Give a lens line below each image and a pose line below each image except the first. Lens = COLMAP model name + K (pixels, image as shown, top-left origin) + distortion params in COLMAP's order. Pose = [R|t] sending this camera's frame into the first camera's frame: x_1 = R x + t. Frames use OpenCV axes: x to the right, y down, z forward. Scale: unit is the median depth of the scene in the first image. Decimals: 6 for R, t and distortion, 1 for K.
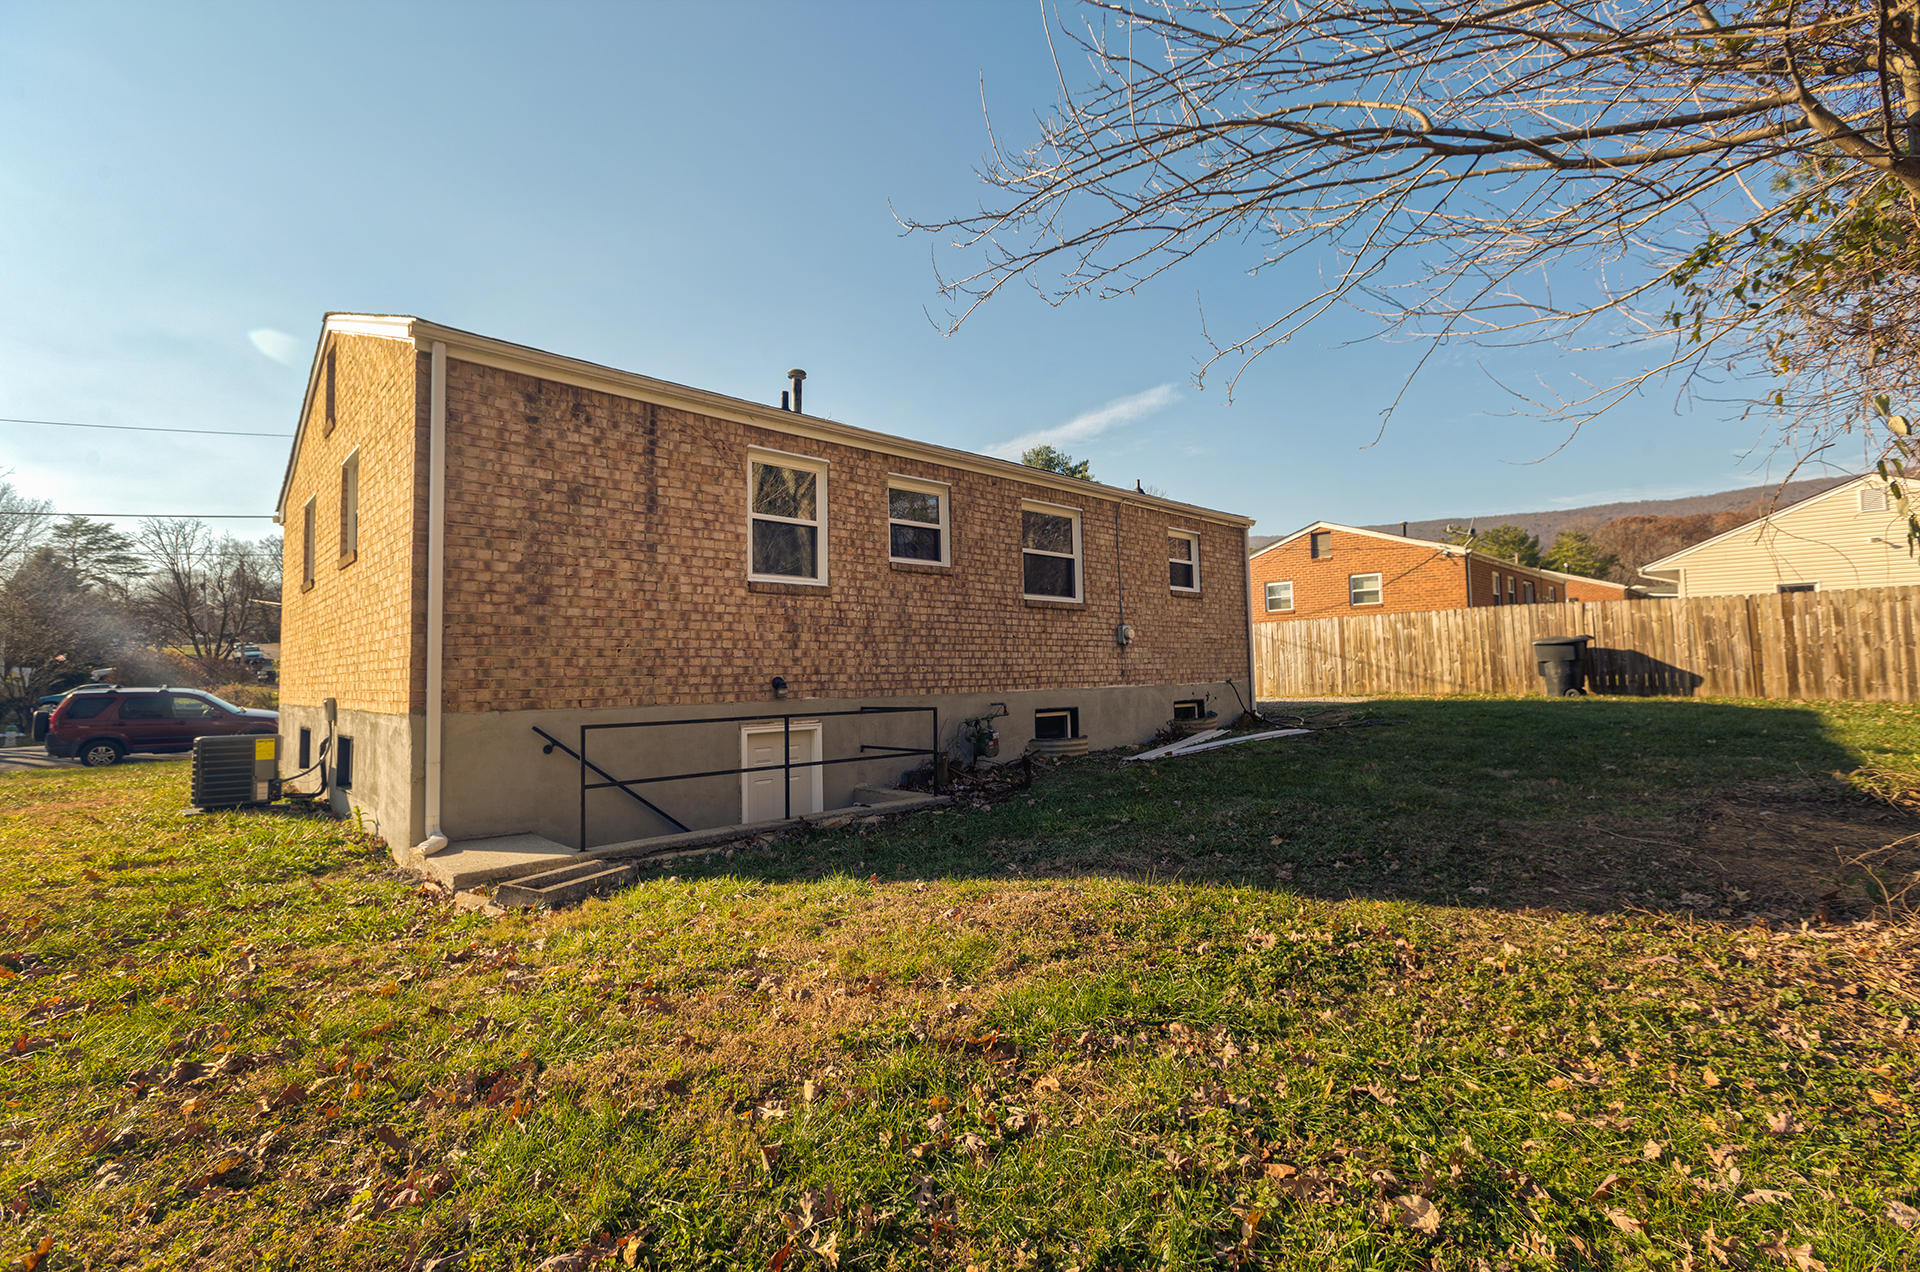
lens RADIAL K [[849.2, 0, 956.0], [0, 849.2, 645.1], [0, 0, 1]] dist [0.000260, 0.000277]
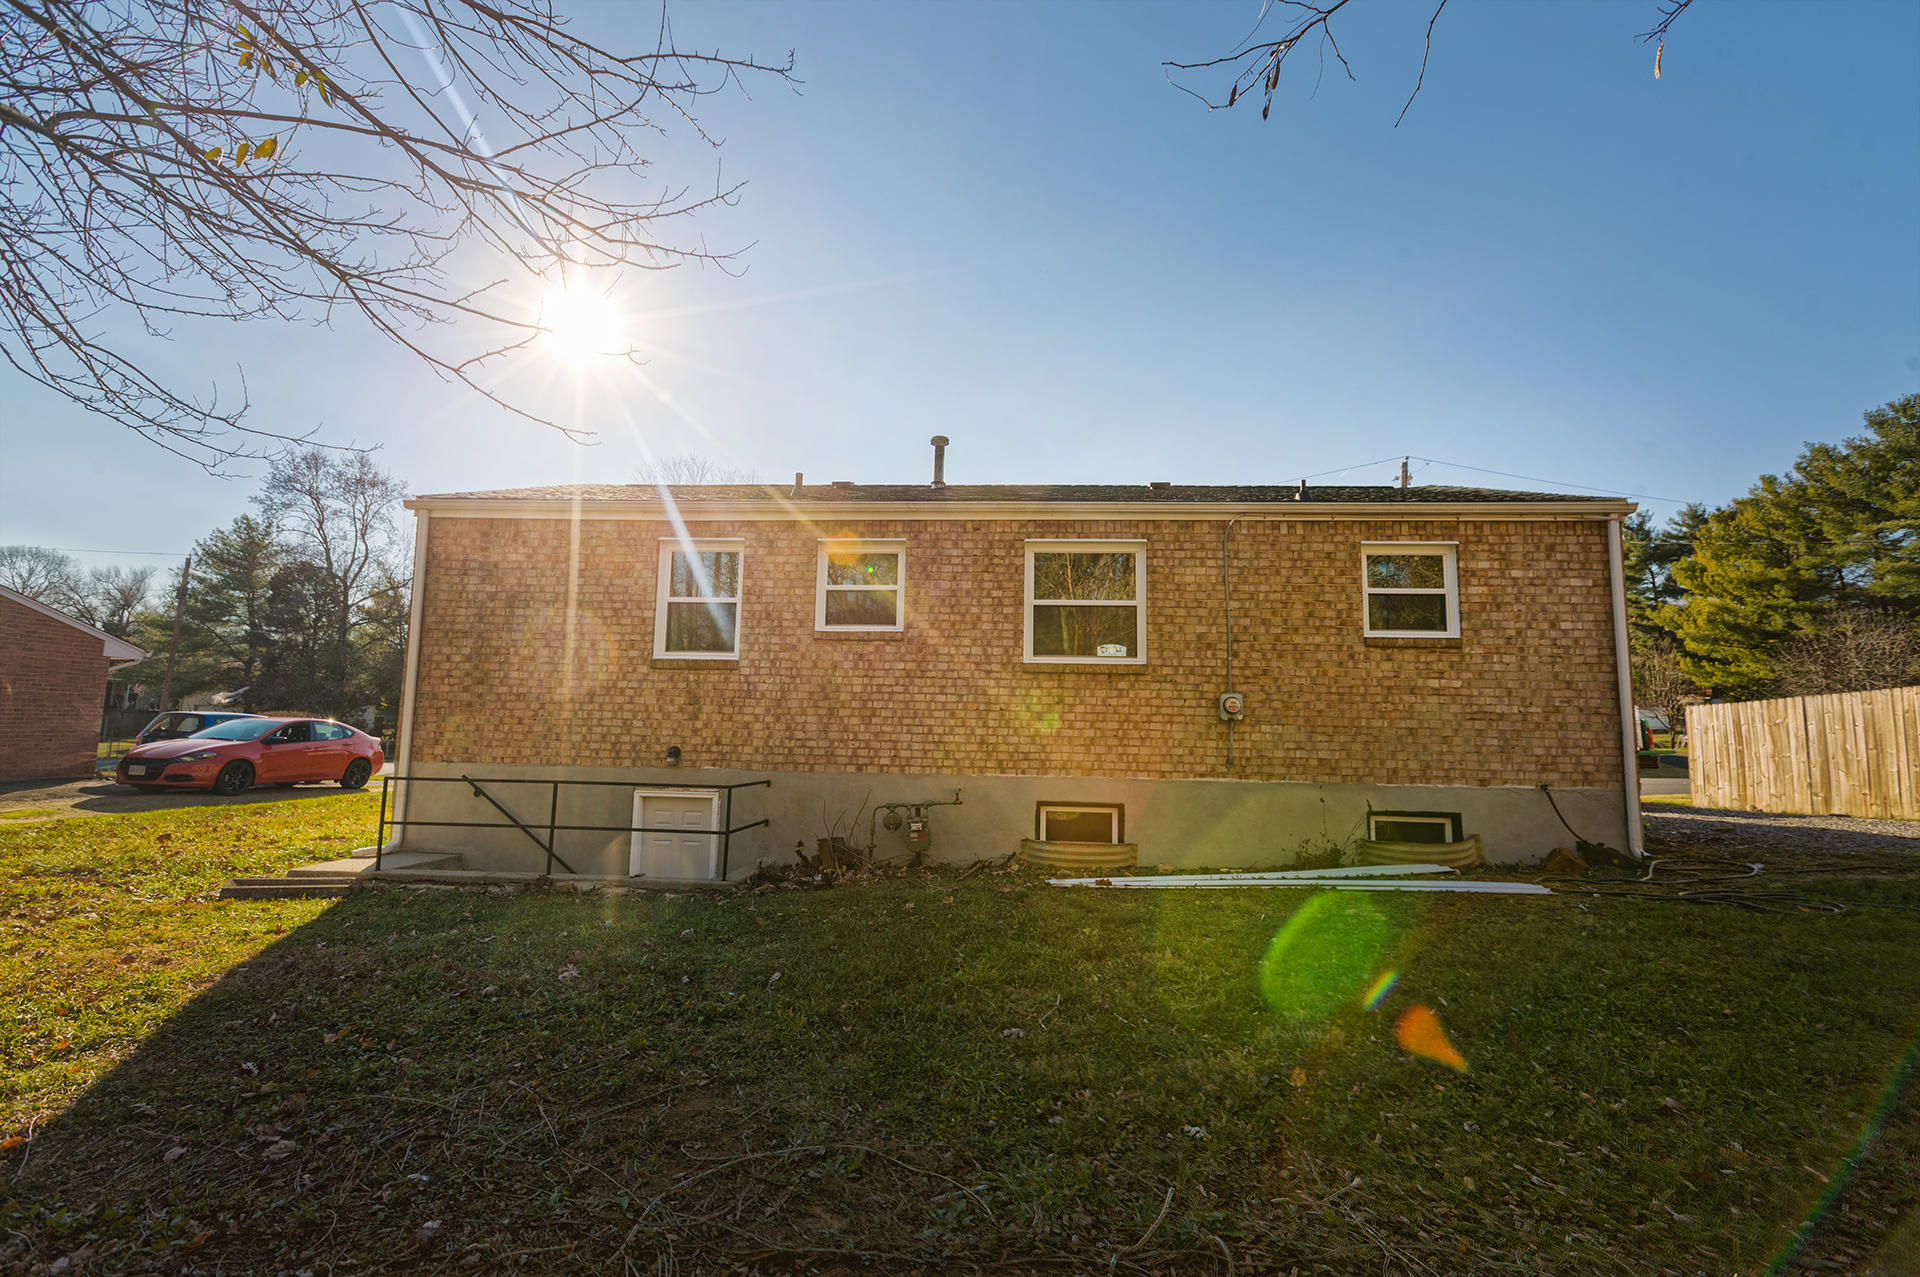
lens RADIAL K [[849.2, 0, 956.0], [0, 849.2, 647.6], [0, 0, 1]] dist [0.000260, 0.000277]
pose [[0.672811, -0.035252, -0.738974, 0.868761], [-0.007184, 0.998506, -0.054174, -0.033016], [0.739779, 0.041757, 0.671553, 0.552843]]
